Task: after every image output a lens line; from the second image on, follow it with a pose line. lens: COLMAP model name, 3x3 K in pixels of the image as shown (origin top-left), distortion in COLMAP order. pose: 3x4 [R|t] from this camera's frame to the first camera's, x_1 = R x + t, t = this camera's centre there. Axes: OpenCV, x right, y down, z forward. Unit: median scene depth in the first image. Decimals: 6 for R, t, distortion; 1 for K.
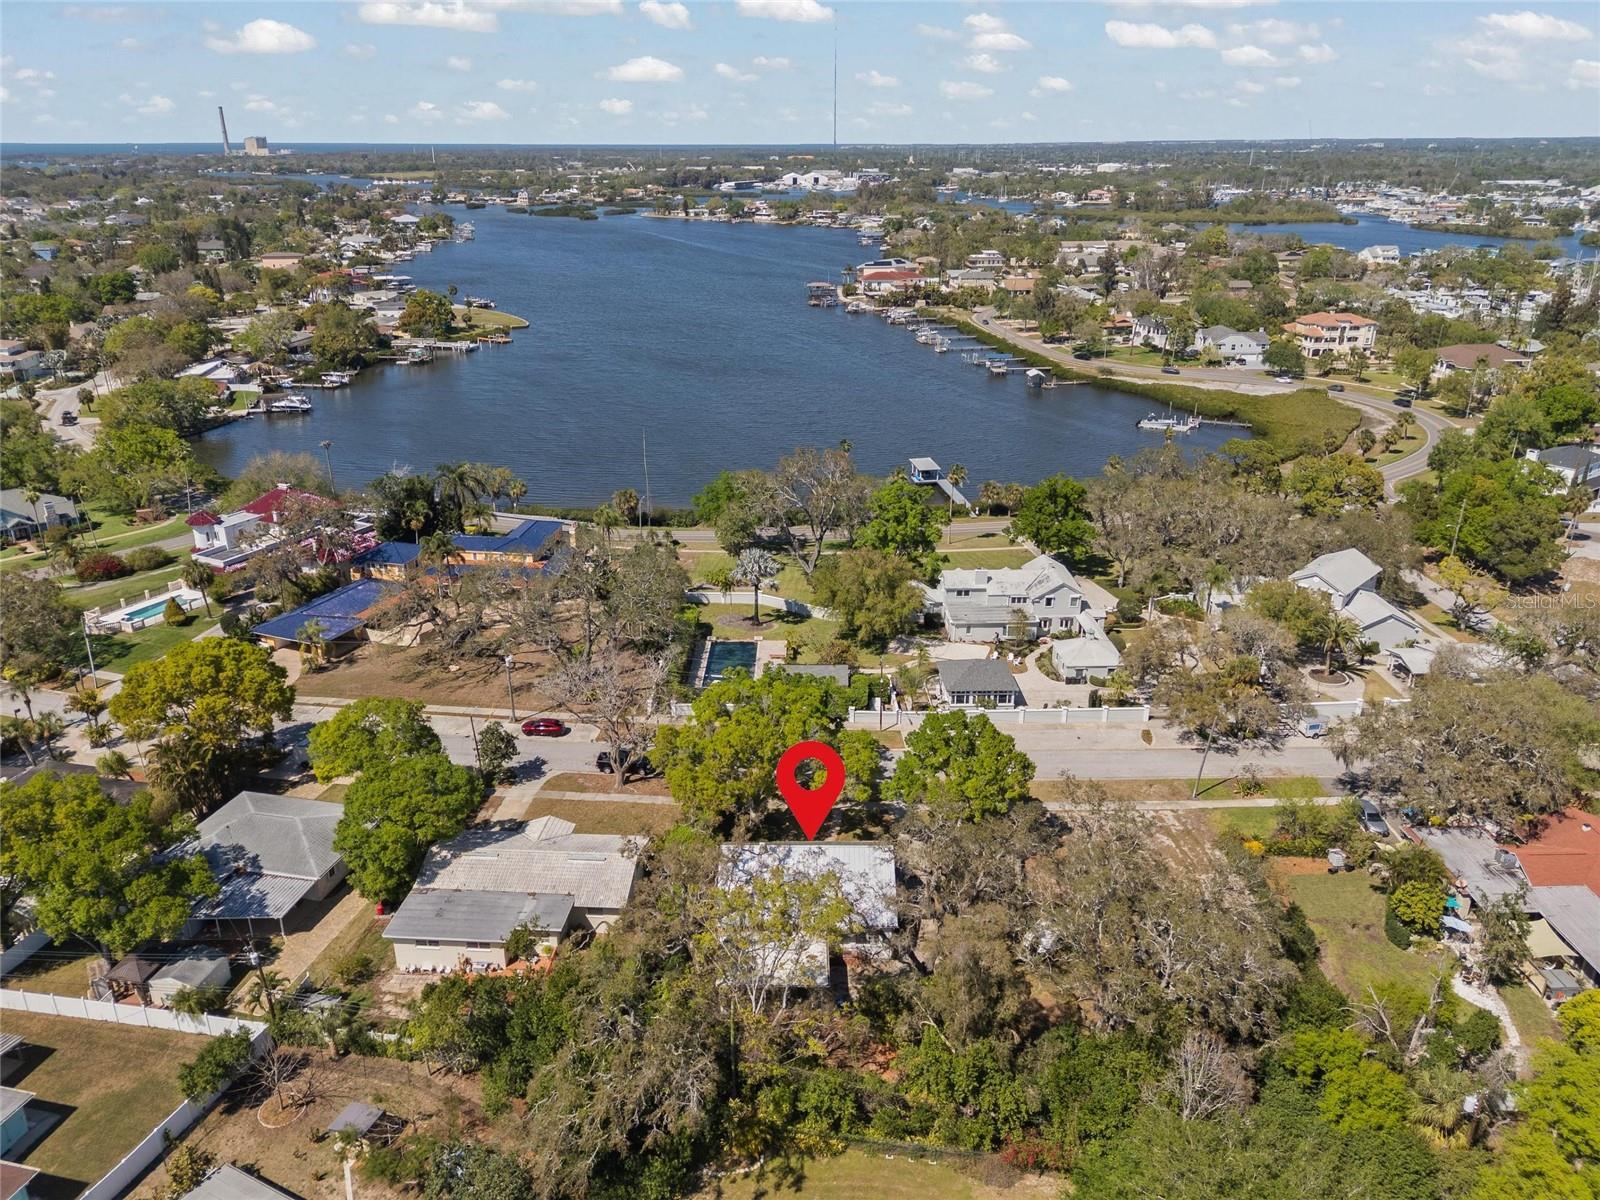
lens RADIAL K [[1149.1, 0, 800.0], [0, 1149.1, 600.0], [0, 0, 1]] dist [0.081064, -0.083145]
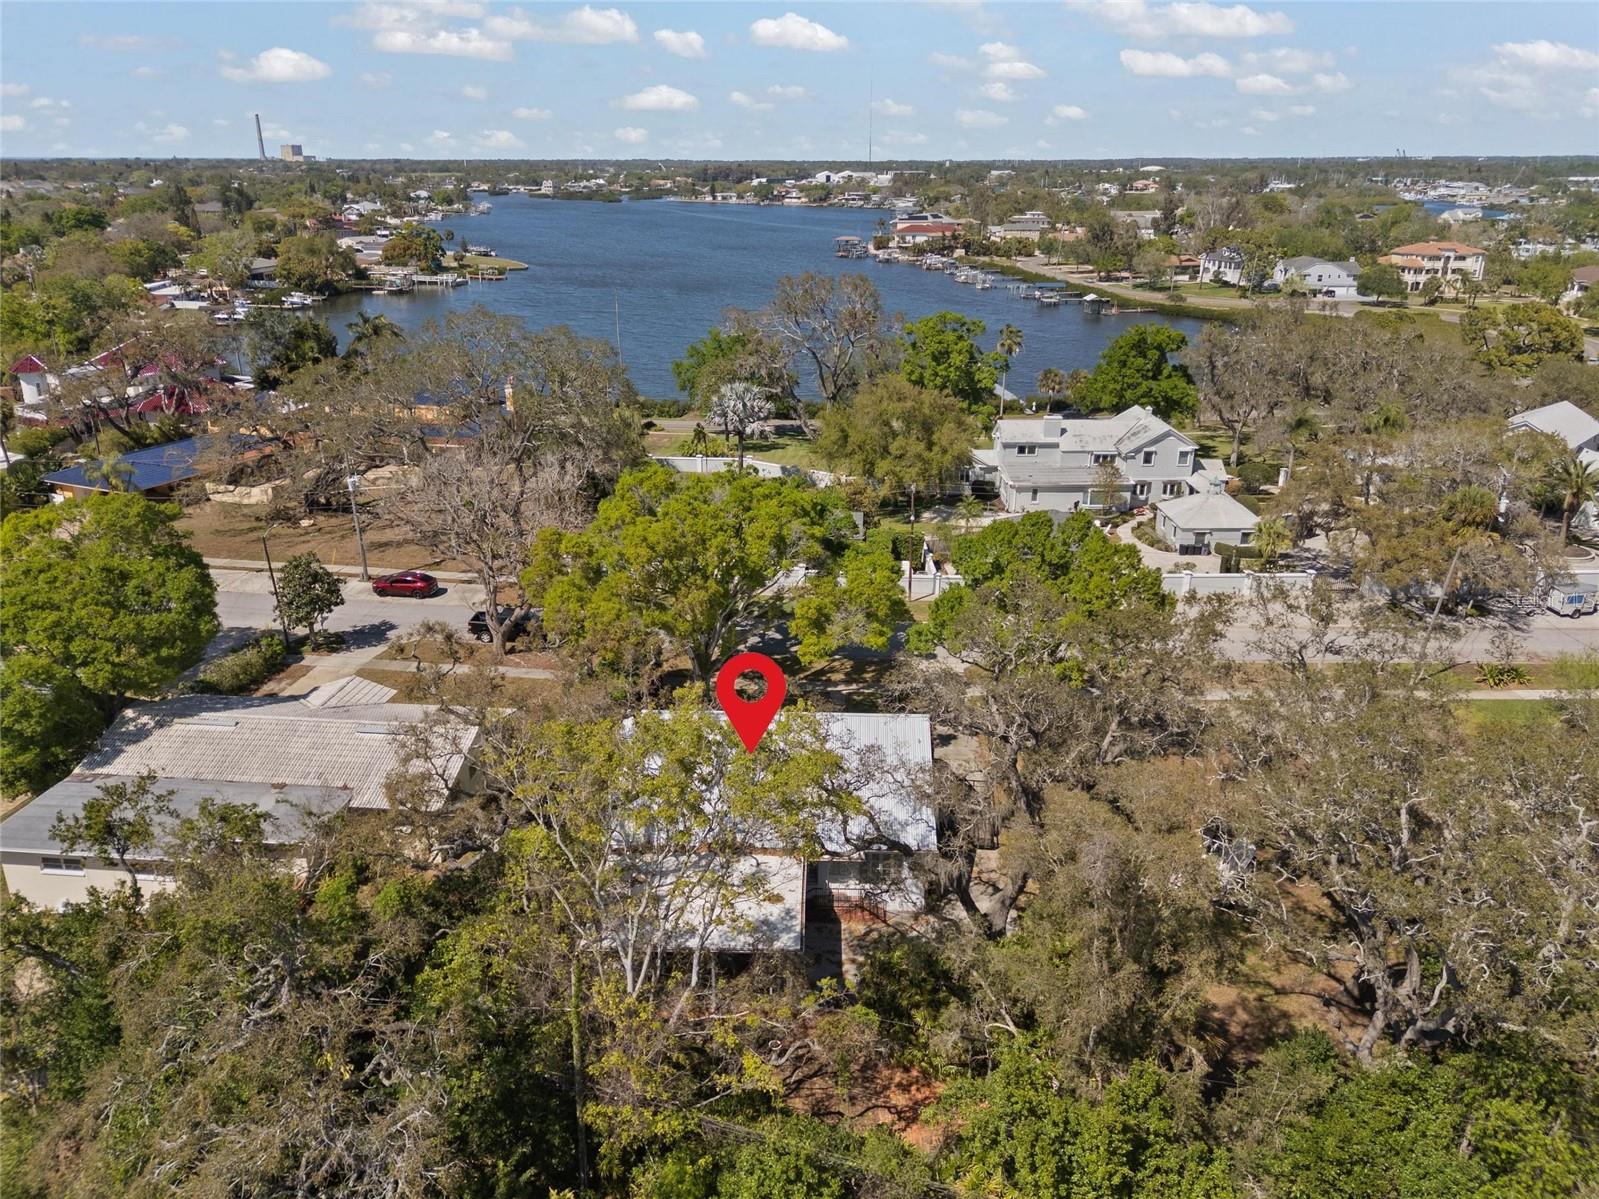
lens RADIAL K [[1170.4, 0, 803.5], [0, 1170.4, 602.0], [0, 0, 1]] dist [0.059354, -0.055284]
pose [[0.999662, 0.015594, -0.020809, 0.010521], [-0.015815, 0.999820, -0.010504, 0.056857], [0.020642, 0.010830, 0.999728, 0.148643]]
